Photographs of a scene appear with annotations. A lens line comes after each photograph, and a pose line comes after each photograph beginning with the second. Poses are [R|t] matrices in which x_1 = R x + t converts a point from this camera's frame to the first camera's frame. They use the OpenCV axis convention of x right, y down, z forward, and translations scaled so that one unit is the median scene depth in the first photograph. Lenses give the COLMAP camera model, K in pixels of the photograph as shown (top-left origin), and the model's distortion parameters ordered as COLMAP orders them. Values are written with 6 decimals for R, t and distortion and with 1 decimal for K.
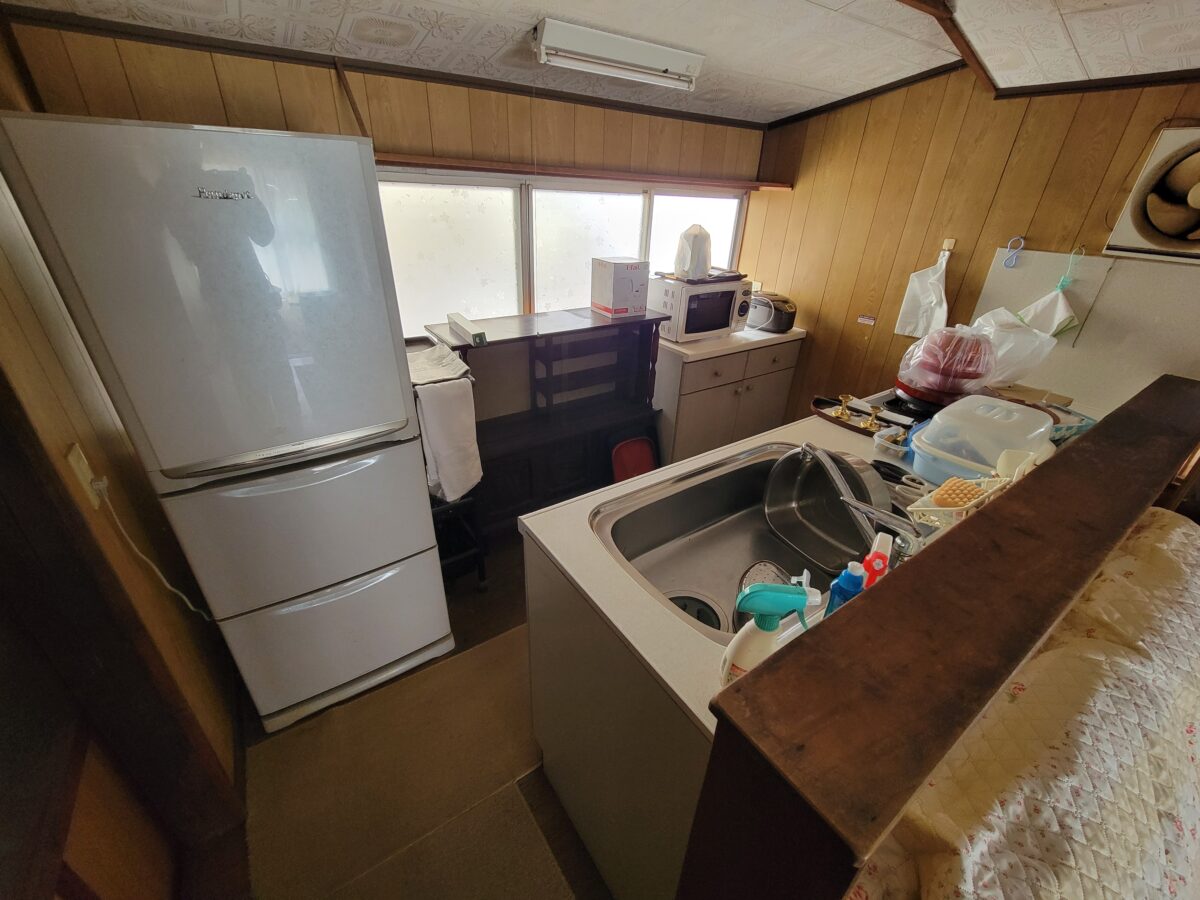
lens RADIAL K [[488.7, 0, 598.6], [0, 488.7, 447.3], [0, 0, 1]] dist [0.004849, -0.003352]
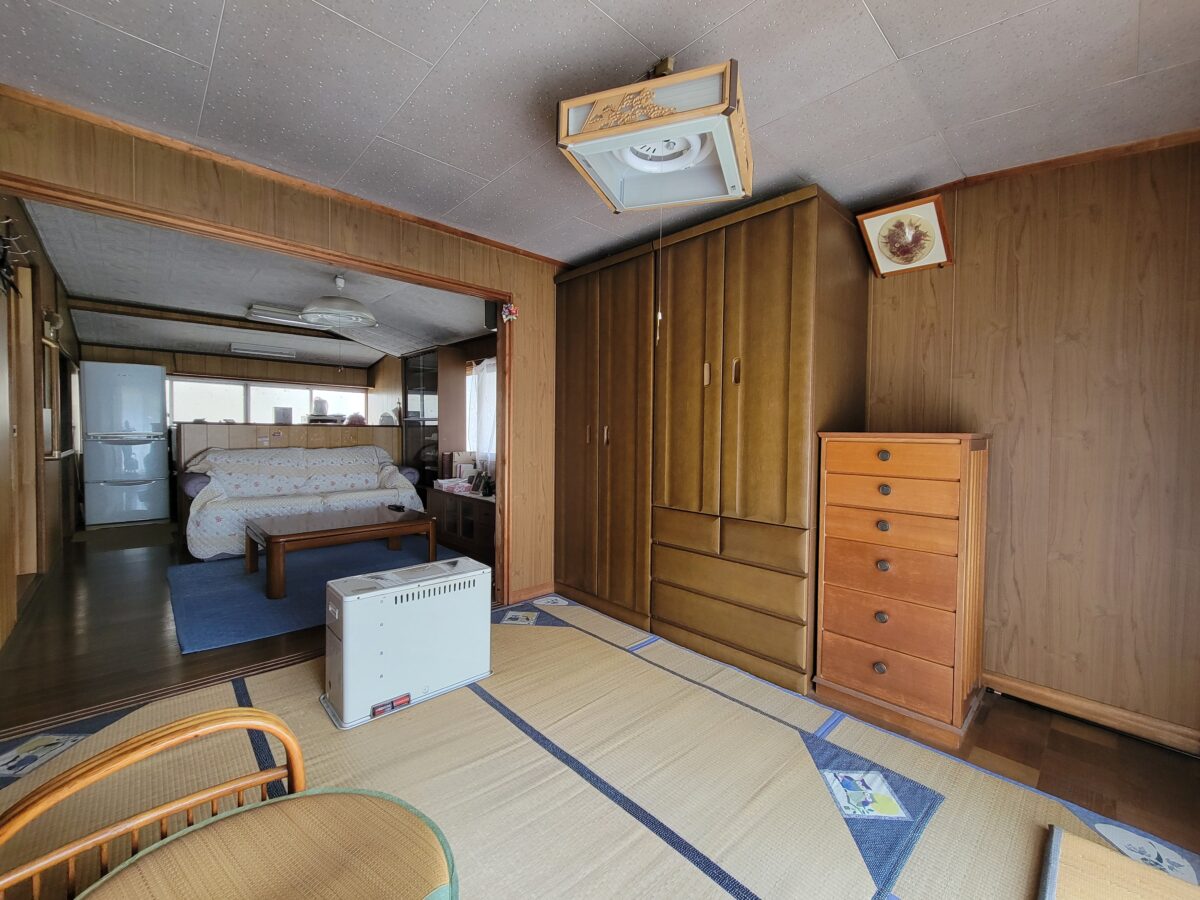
lens RADIAL K [[488.7, 0, 598.6], [0, 488.7, 447.3], [0, 0, 1]] dist [0.004849, -0.003352]
pose [[0.987447, -0.027582, 0.155525, 1.313278], [0.092088, 0.900507, -0.424979, 1.109234], [-0.128329, 0.433966, 0.891743, -1.531370]]
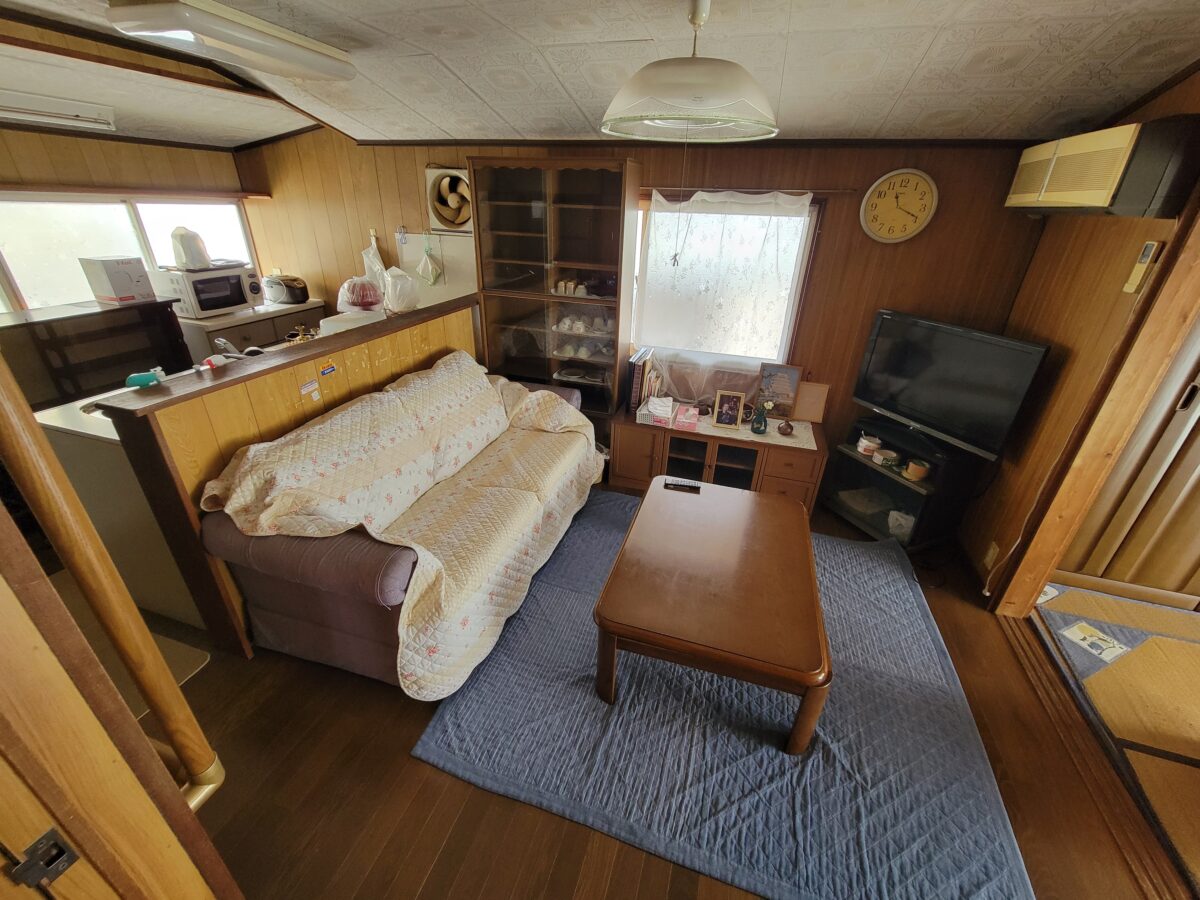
lens RADIAL K [[488.7, 0, 598.6], [0, 488.7, 447.3], [0, 0, 1]] dist [0.004849, -0.003352]
pose [[0.791239, -0.286181, 0.540408, 0.207117], [0.283879, 0.954636, 0.089901, 0.298215], [-0.541621, 0.082277, 0.836587, -0.631995]]
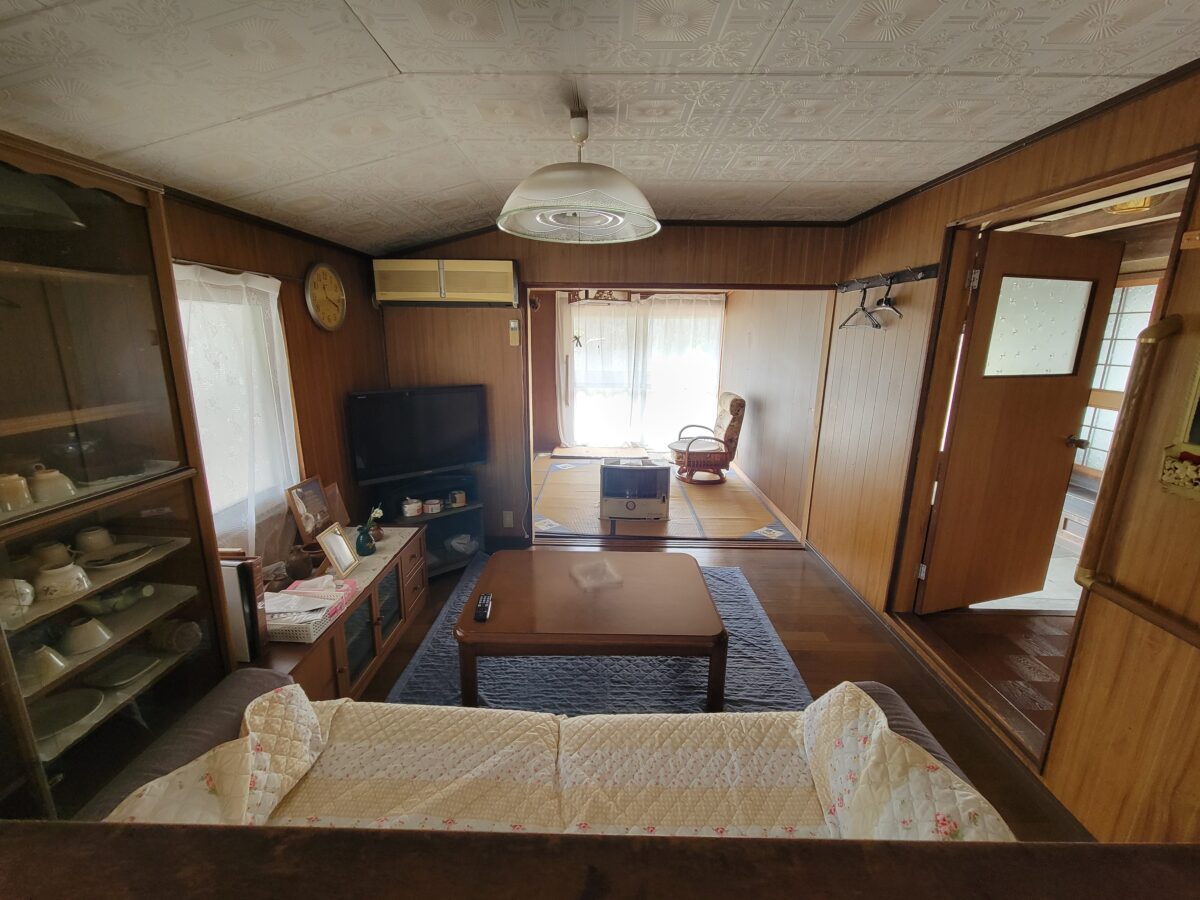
lens RADIAL K [[488.7, 0, 598.6], [0, 488.7, 447.3], [0, 0, 1]] dist [0.004849, -0.003352]
pose [[-0.813137, -0.178915, 0.553893, 0.294720], [0.232541, 0.772498, 0.590907, -0.158042], [-0.533603, 0.609292, -0.586542, 0.362903]]
